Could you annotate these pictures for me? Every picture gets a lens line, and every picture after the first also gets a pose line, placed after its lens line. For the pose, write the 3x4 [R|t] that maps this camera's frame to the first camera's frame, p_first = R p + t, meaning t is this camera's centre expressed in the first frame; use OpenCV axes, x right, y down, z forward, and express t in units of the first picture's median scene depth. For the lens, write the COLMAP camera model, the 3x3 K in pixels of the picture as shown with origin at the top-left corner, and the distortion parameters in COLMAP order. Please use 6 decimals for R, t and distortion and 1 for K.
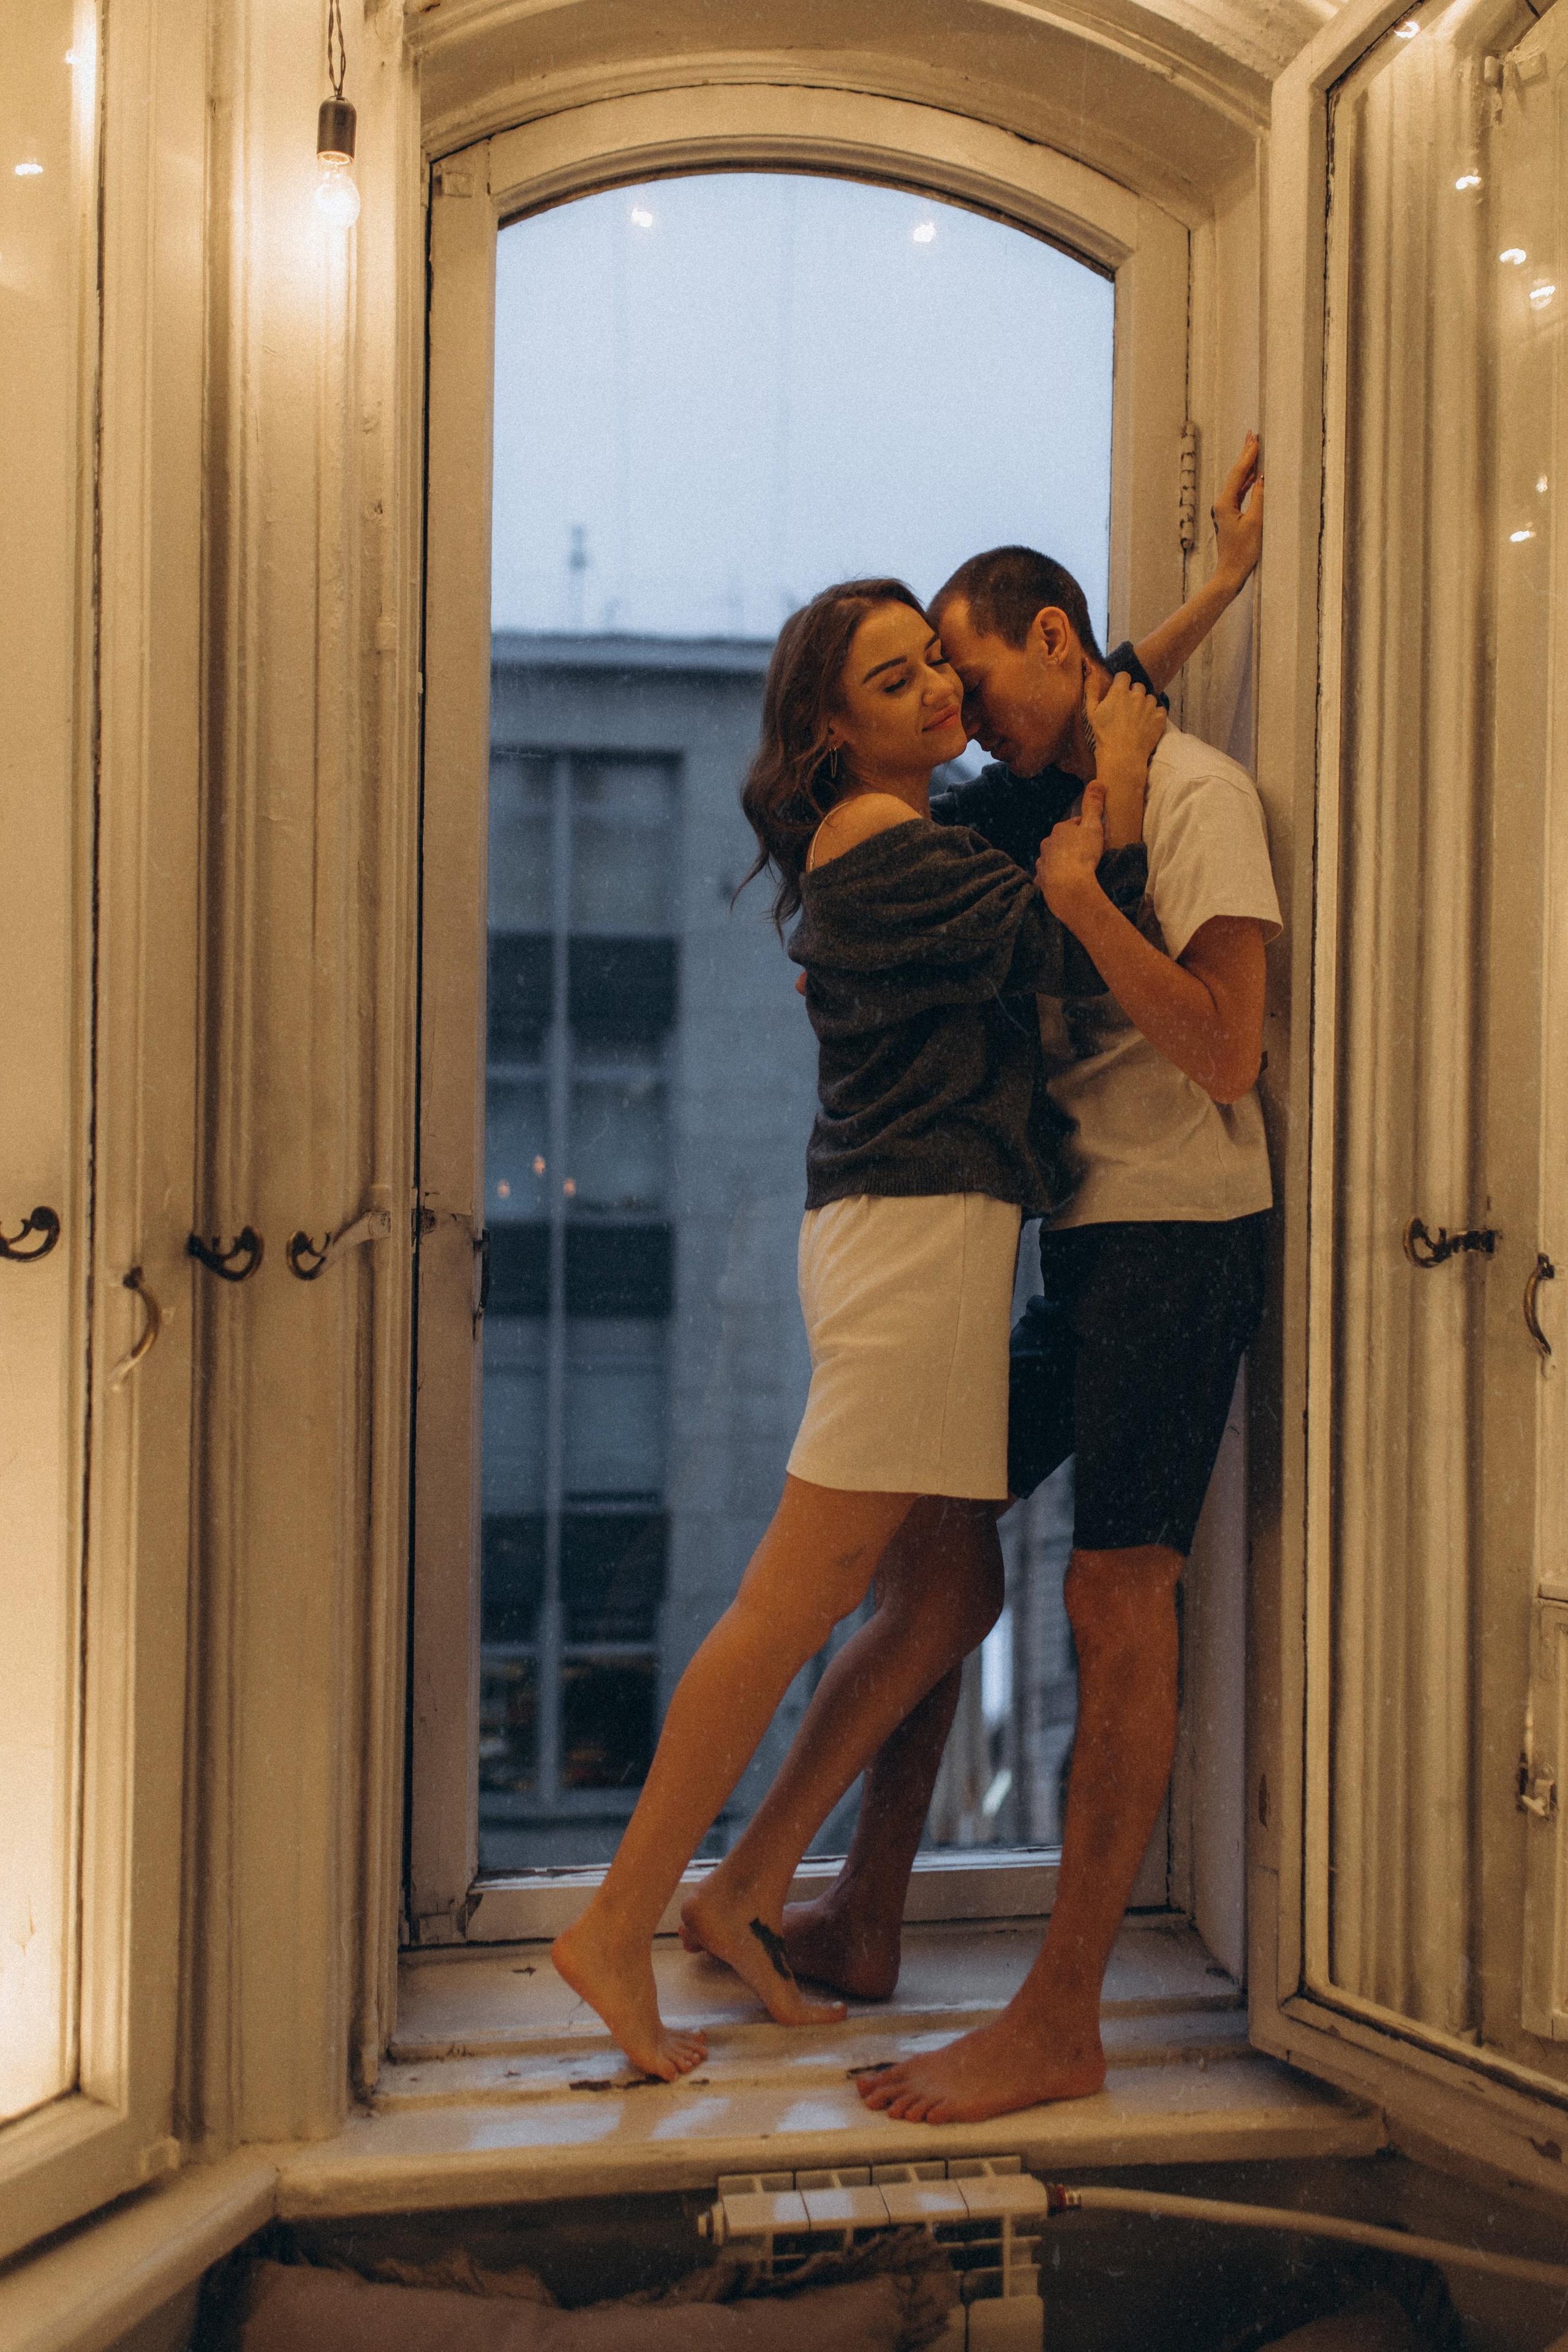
lens RADIAL K [[2327.0, 0, 778.5], [0, 2327.0, 1128.4], [0, 0, 1]] dist [0.025986, -0.012048]
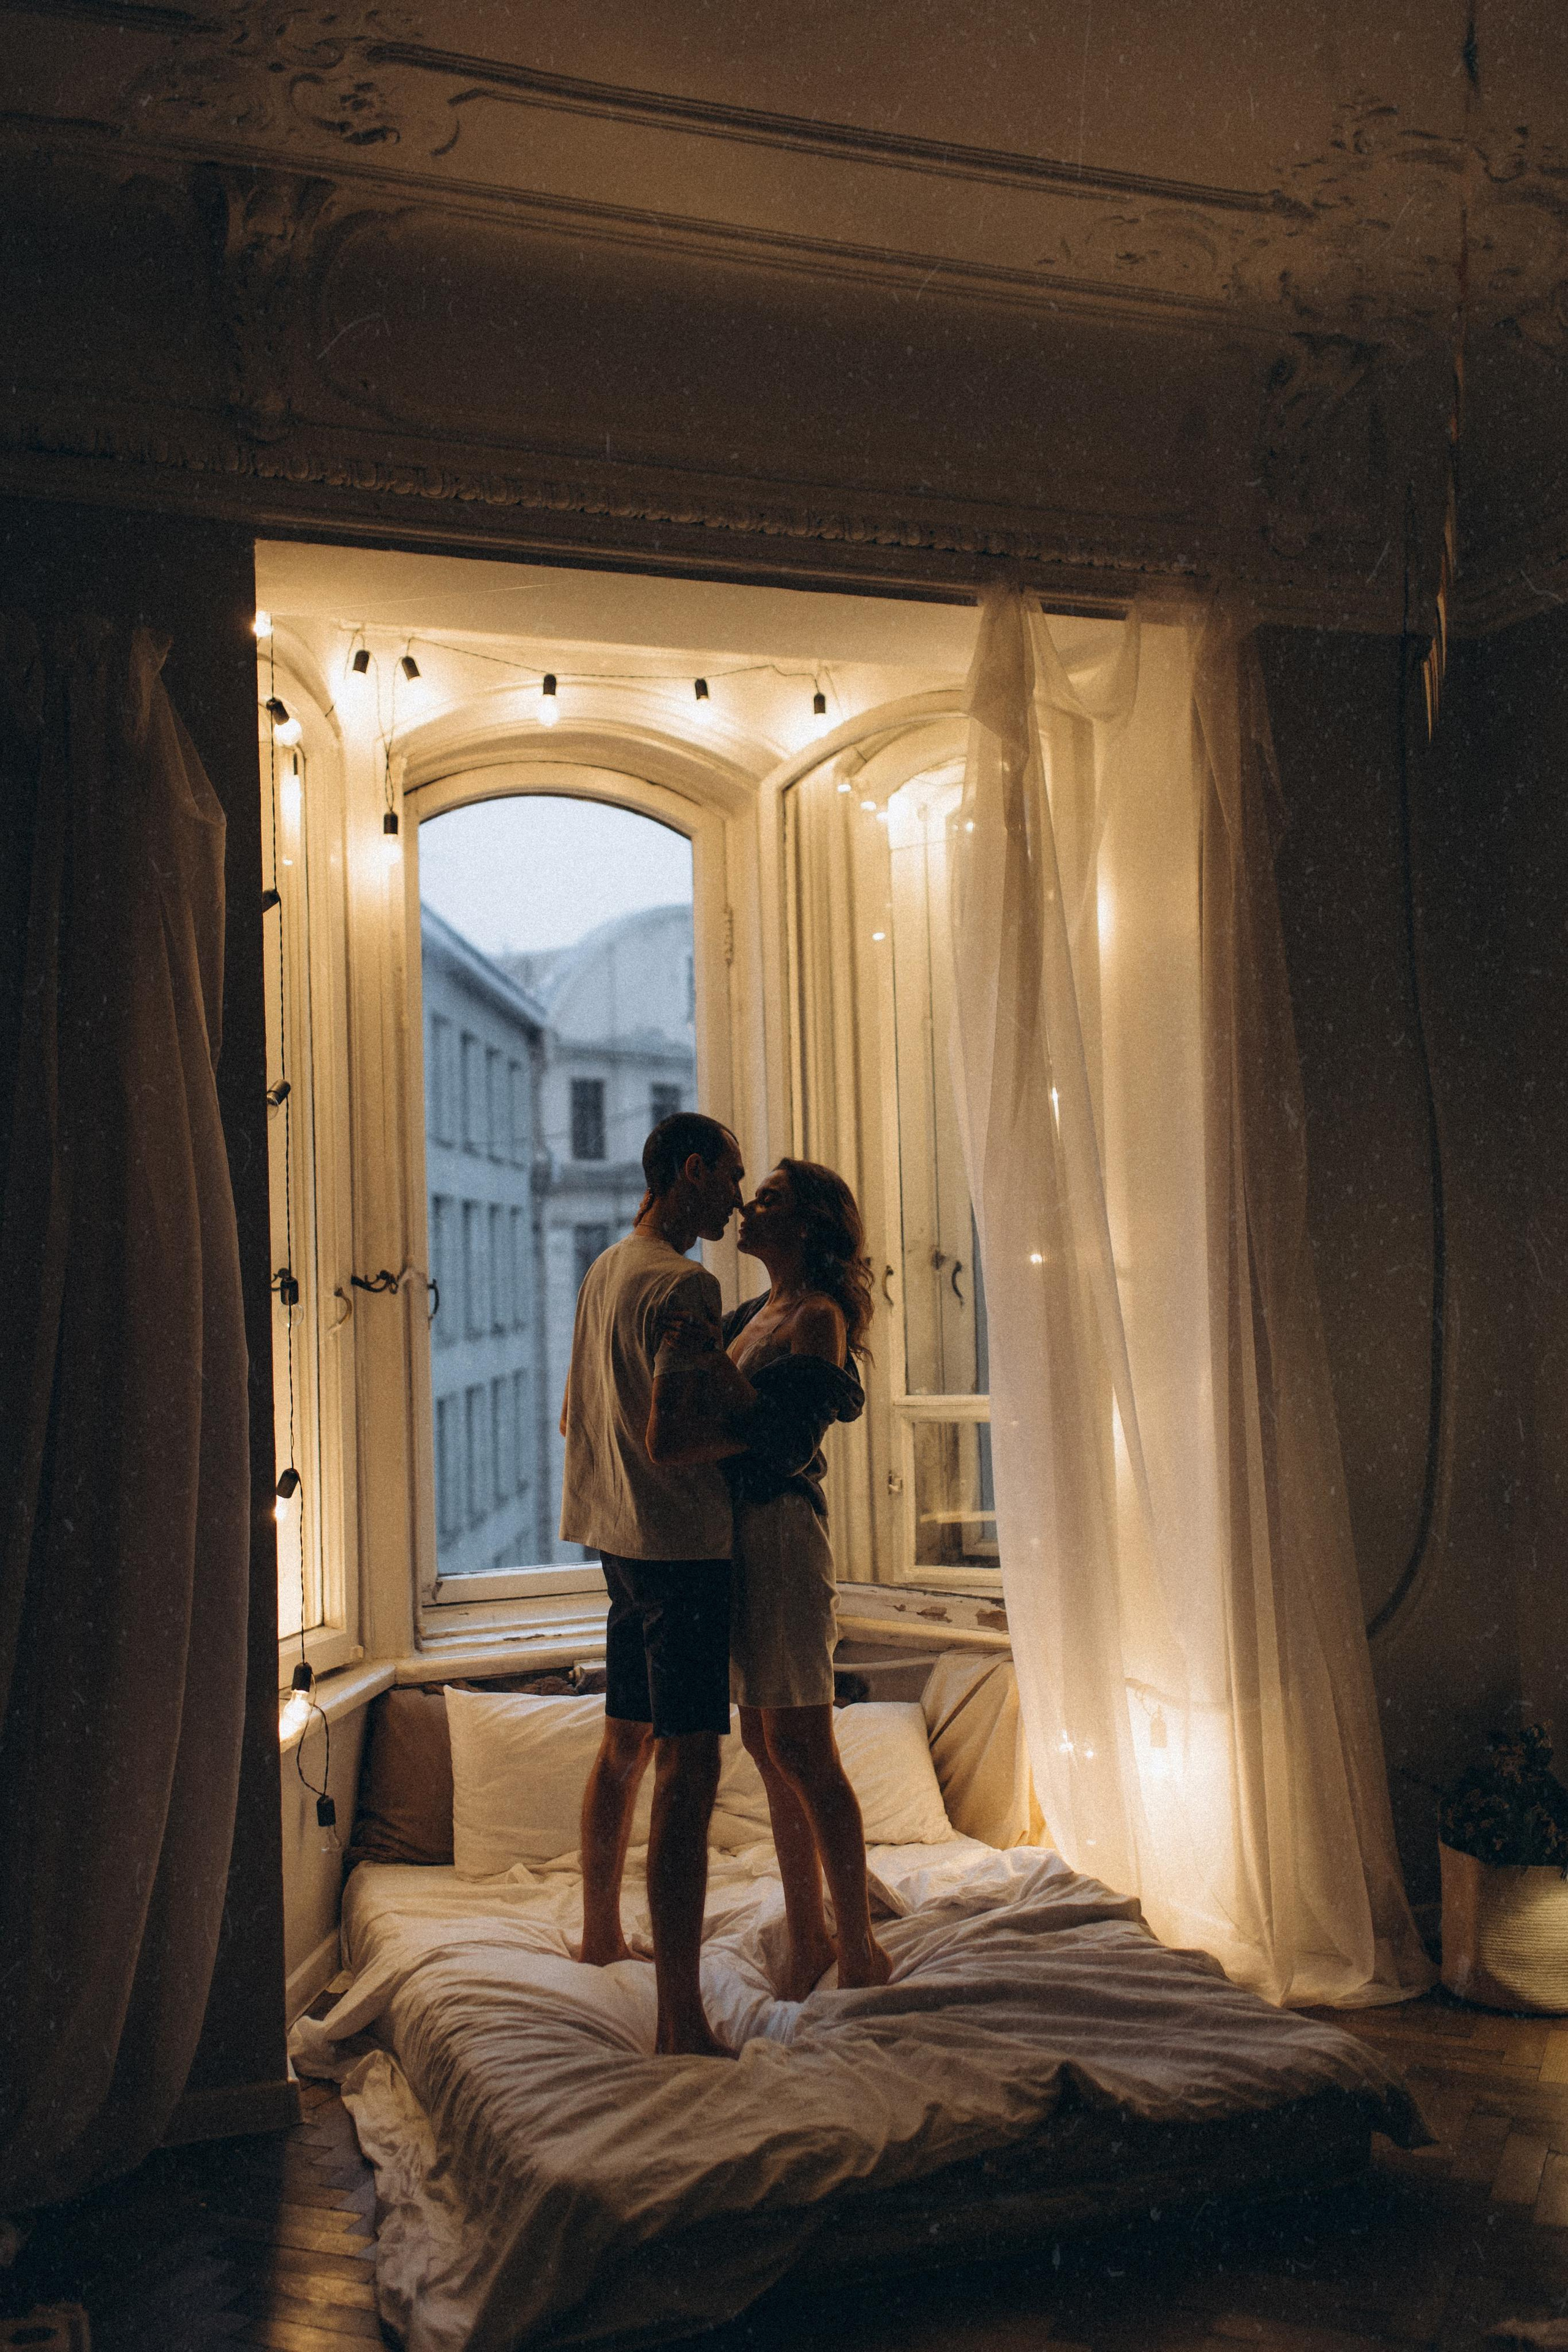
lens RADIAL K [[2235.7, 0, 780.3], [0, 2235.7, 1188.1], [0, 0, 1]] dist [0.043118, -0.011768]
pose [[0.973836, -0.032902, 0.224859, -0.316997], [0.041746, 0.998526, -0.034692, 0.049977], [-0.223386, 0.043171, 0.973774, -1.295138]]
